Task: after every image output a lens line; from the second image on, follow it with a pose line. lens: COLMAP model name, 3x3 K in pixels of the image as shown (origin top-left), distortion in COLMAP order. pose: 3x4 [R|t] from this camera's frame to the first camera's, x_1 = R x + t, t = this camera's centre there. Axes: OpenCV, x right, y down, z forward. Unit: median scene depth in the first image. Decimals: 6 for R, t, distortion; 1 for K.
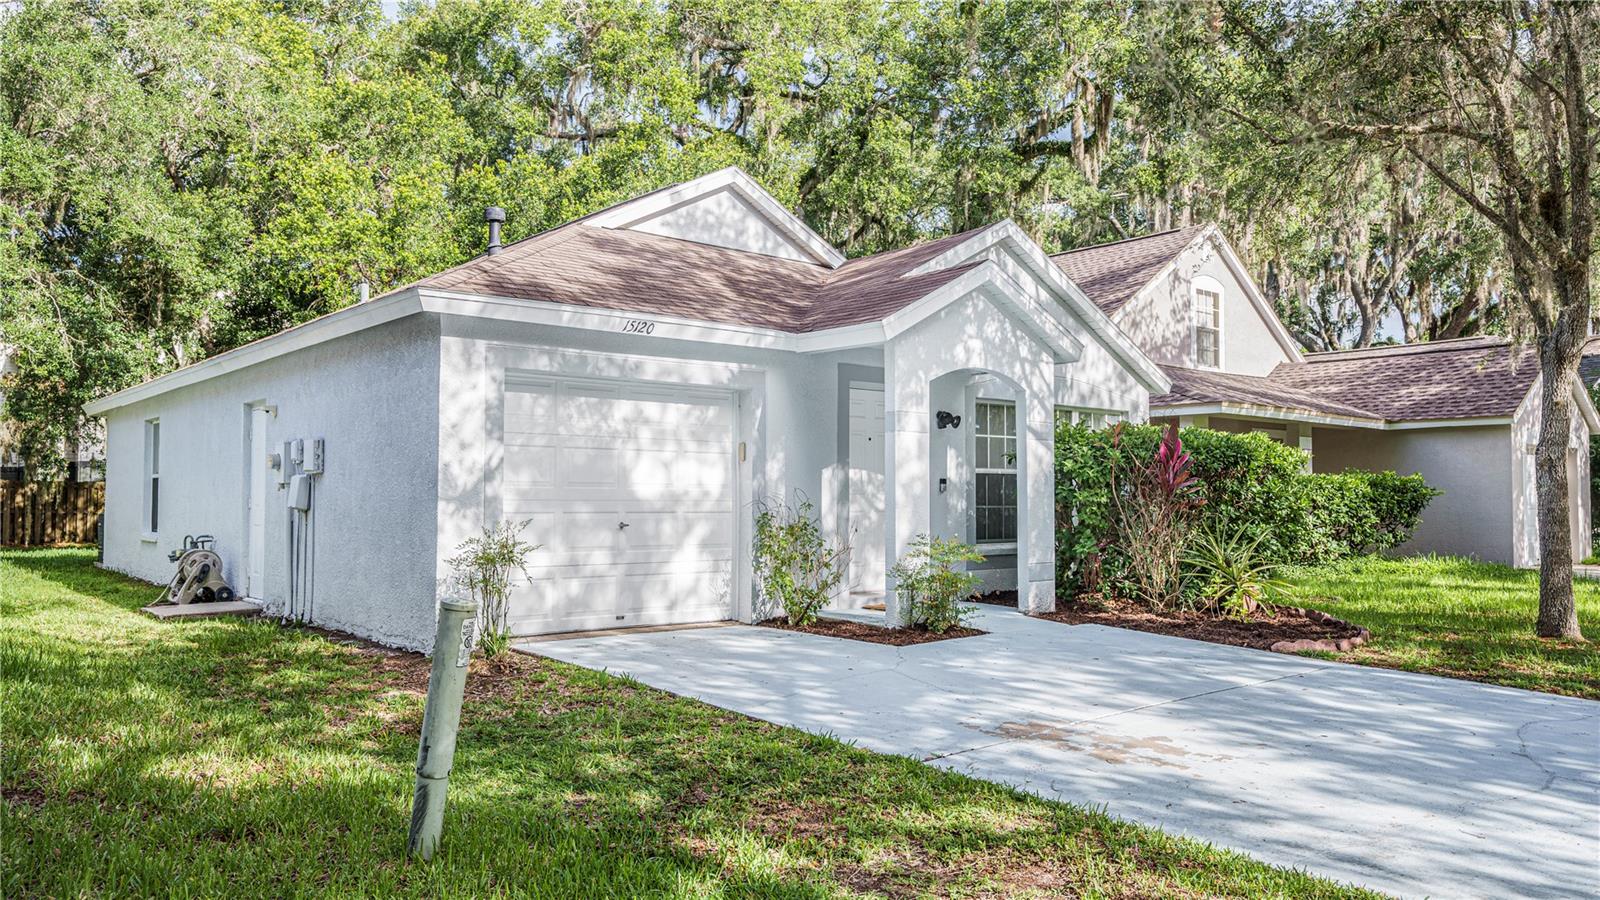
lens RADIAL K [[1184.8, 0, 800.0], [0, 1184.8, 450.0], [0, 0, 1]] dist [-0.001207, -0.000232]
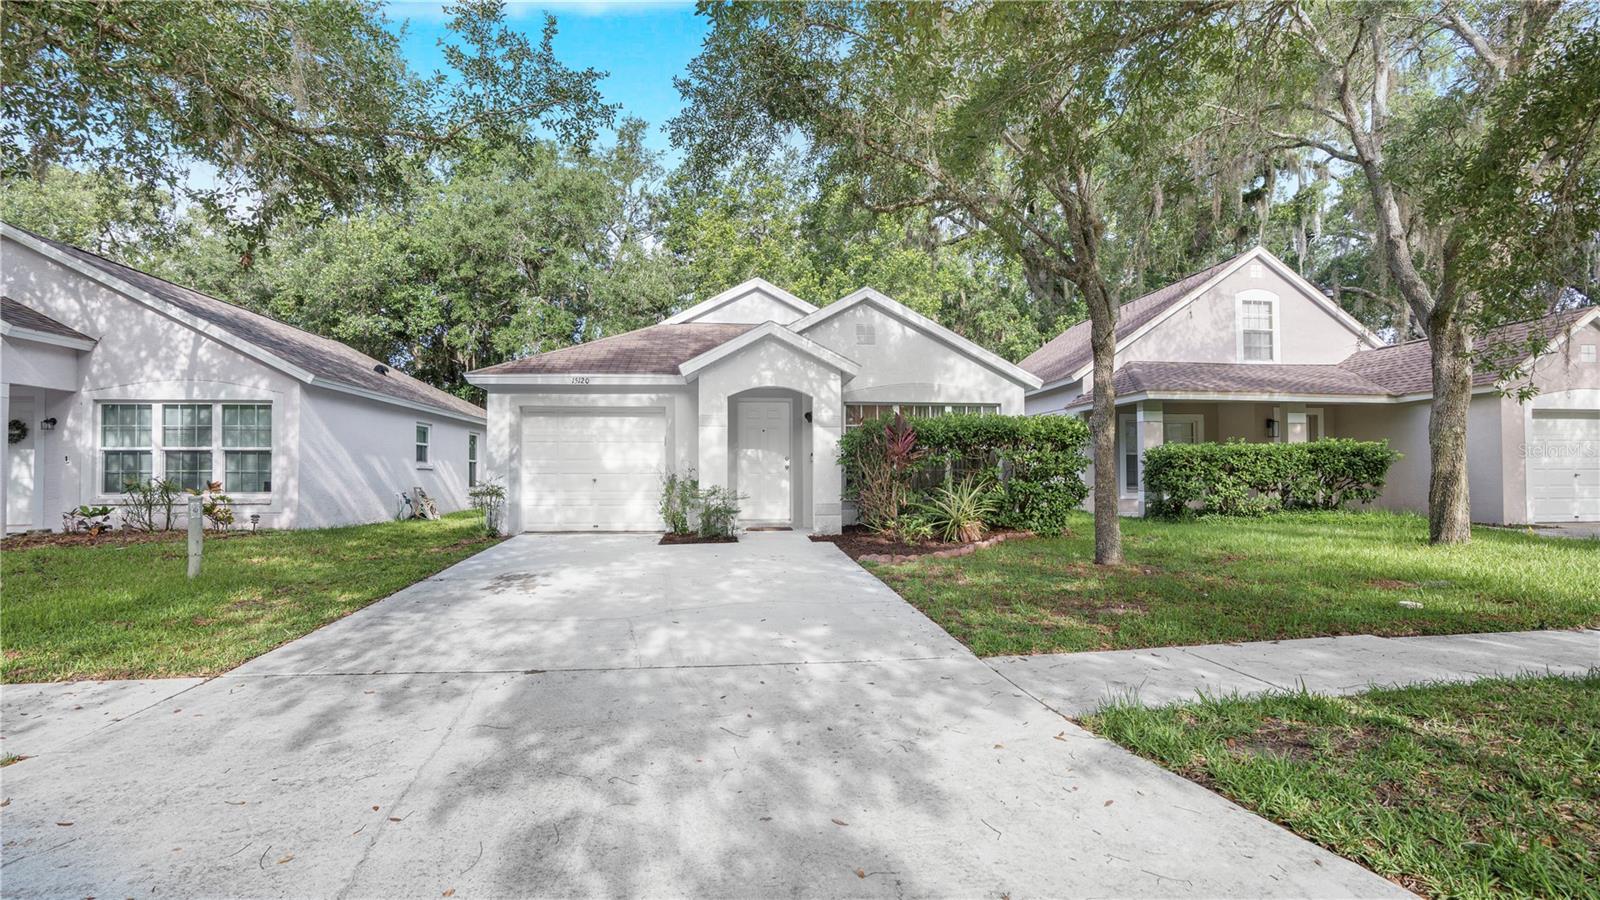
lens RADIAL K [[788.0, 0, 800.0], [0, 788.0, 450.0], [0, 0, 1]] dist [-0.063284, 0.026289]
pose [[0.835742, -0.028152, -0.548400, 0.756703], [0.031417, 0.999500, -0.003431, 0.022761], [0.548223, -0.014361, 0.836209, 0.089194]]
